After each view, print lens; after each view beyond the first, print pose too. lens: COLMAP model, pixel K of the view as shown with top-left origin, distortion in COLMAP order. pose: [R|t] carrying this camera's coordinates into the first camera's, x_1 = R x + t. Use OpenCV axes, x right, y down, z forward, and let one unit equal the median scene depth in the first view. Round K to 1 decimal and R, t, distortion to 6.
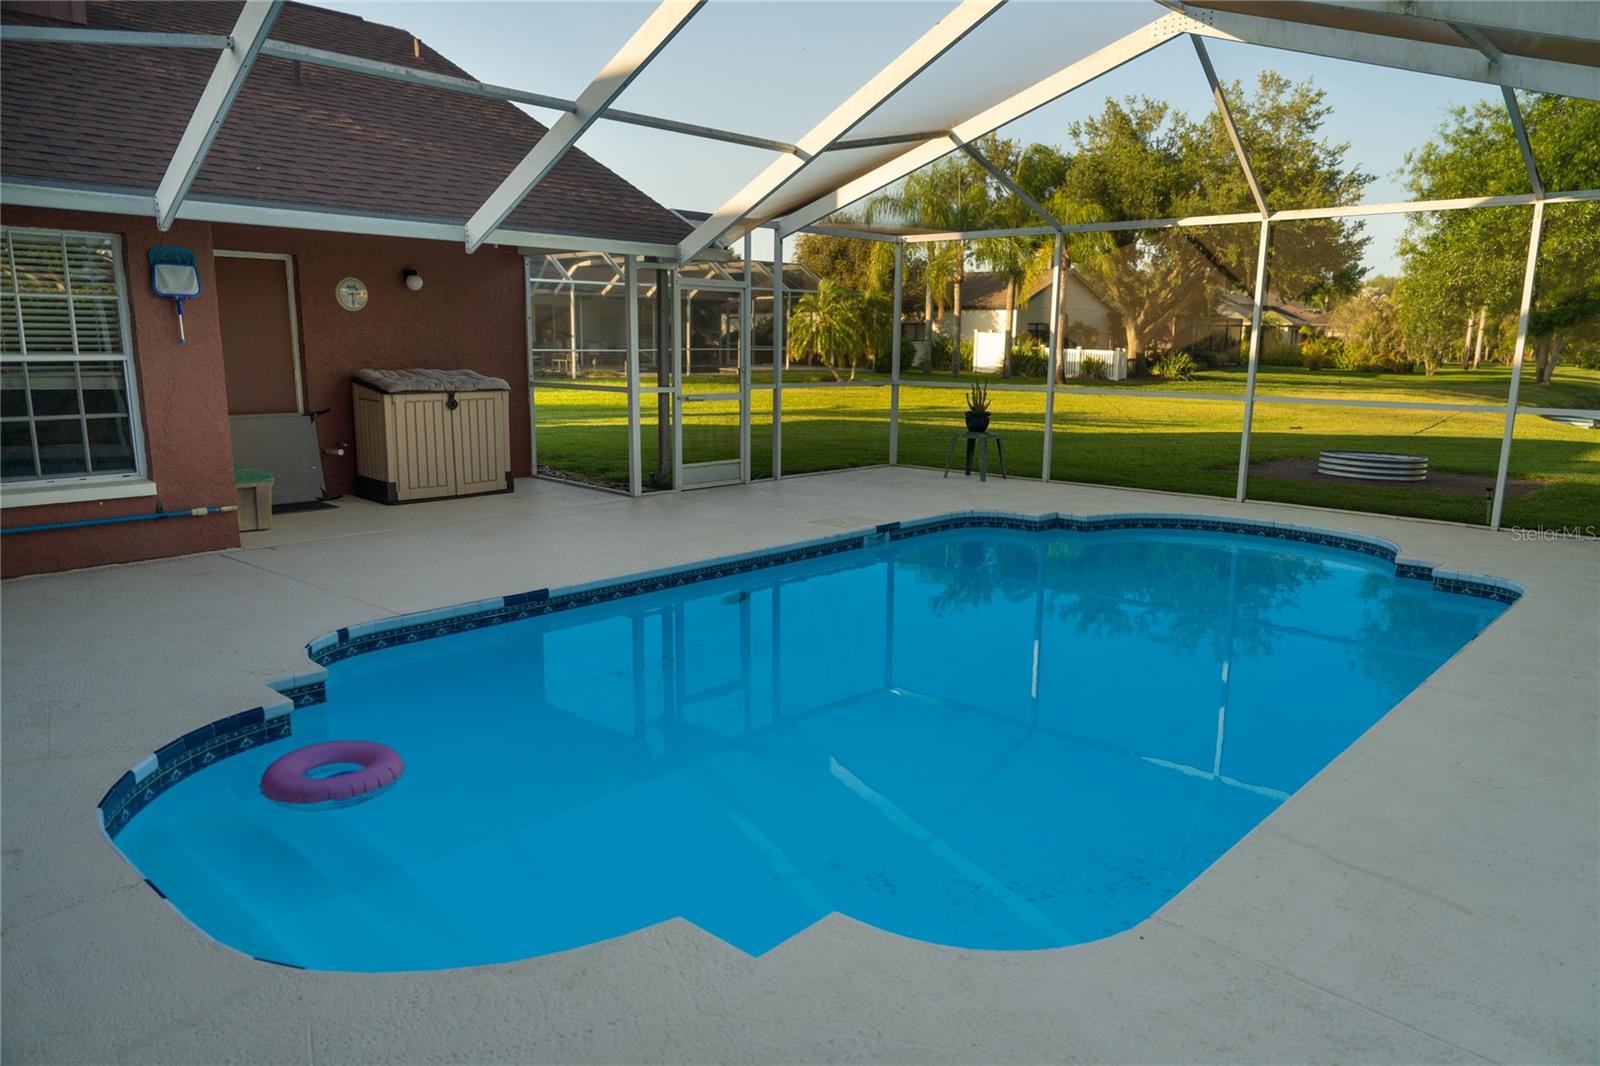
lens RADIAL K [[1103.9, 0, 808.2], [0, 1103.9, 548.4], [0, 0, 1]] dist [0.006636, -0.000547]
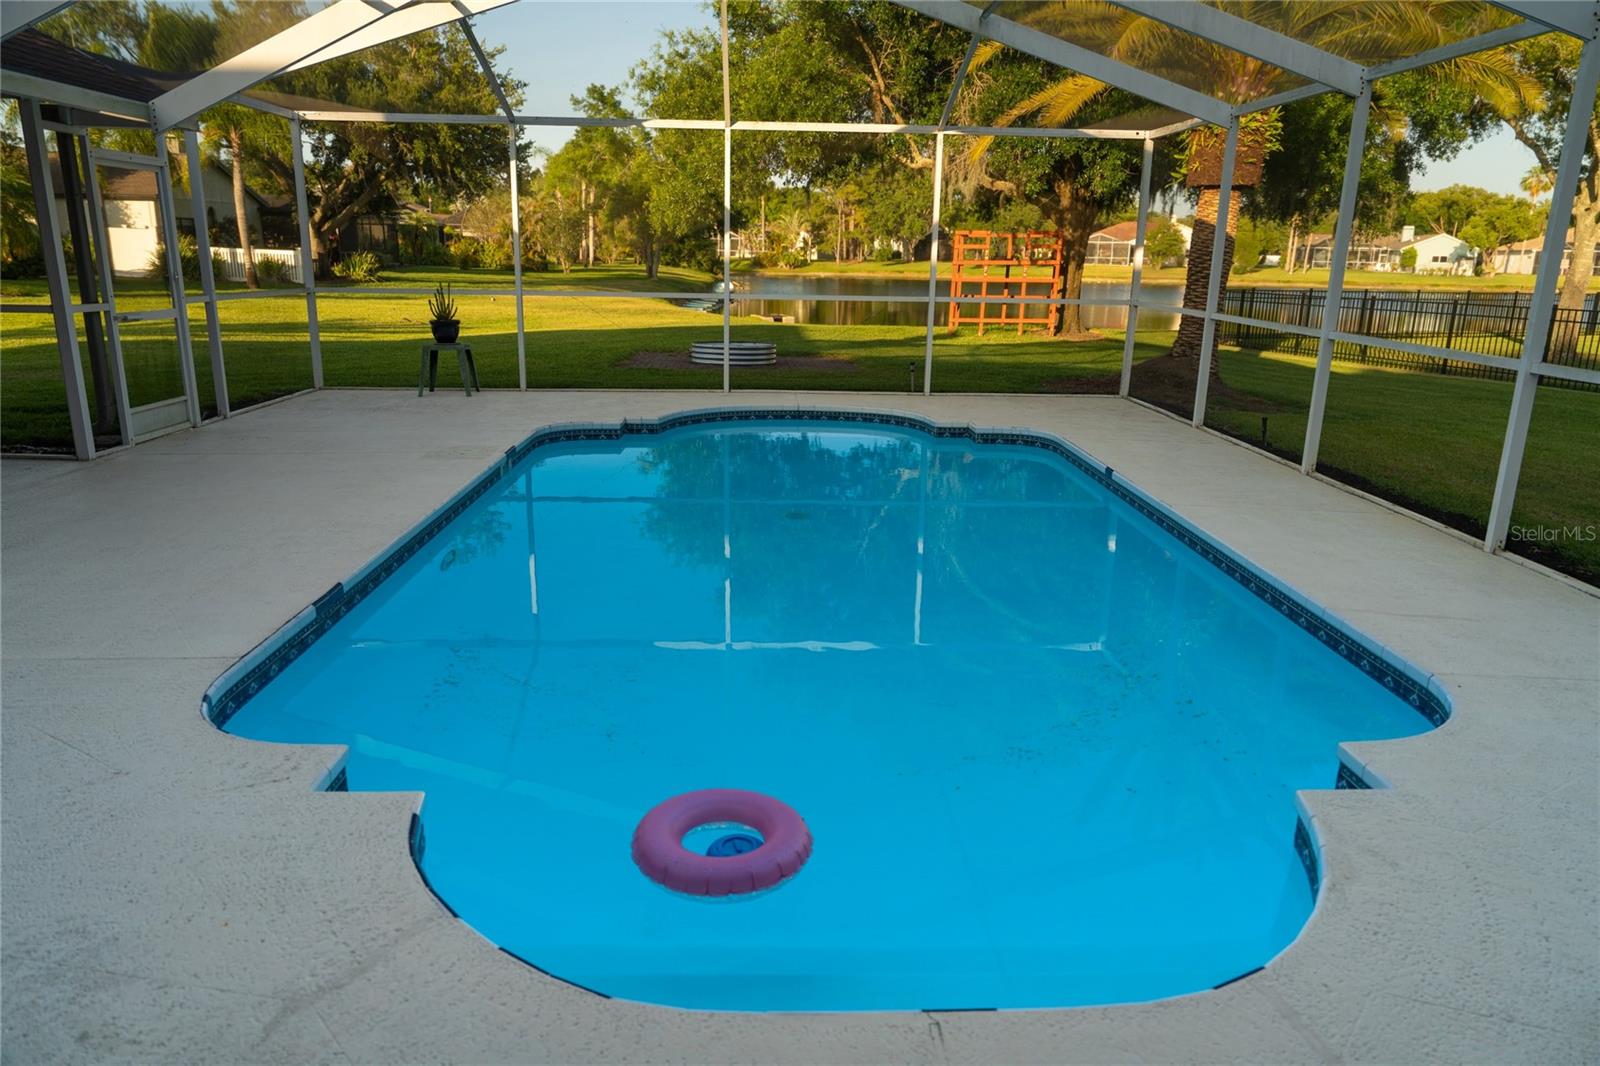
lens RADIAL K [[1103.9, 0, 809.0], [0, 1103.9, 539.5], [0, 0, 1]] dist [0.006636, -0.000547]
pose [[0.712841, -0.178260, 0.678293, -0.170113], [0.123992, 0.983956, 0.128283, -0.015799], [-0.690278, -0.007342, 0.723507, 0.082757]]
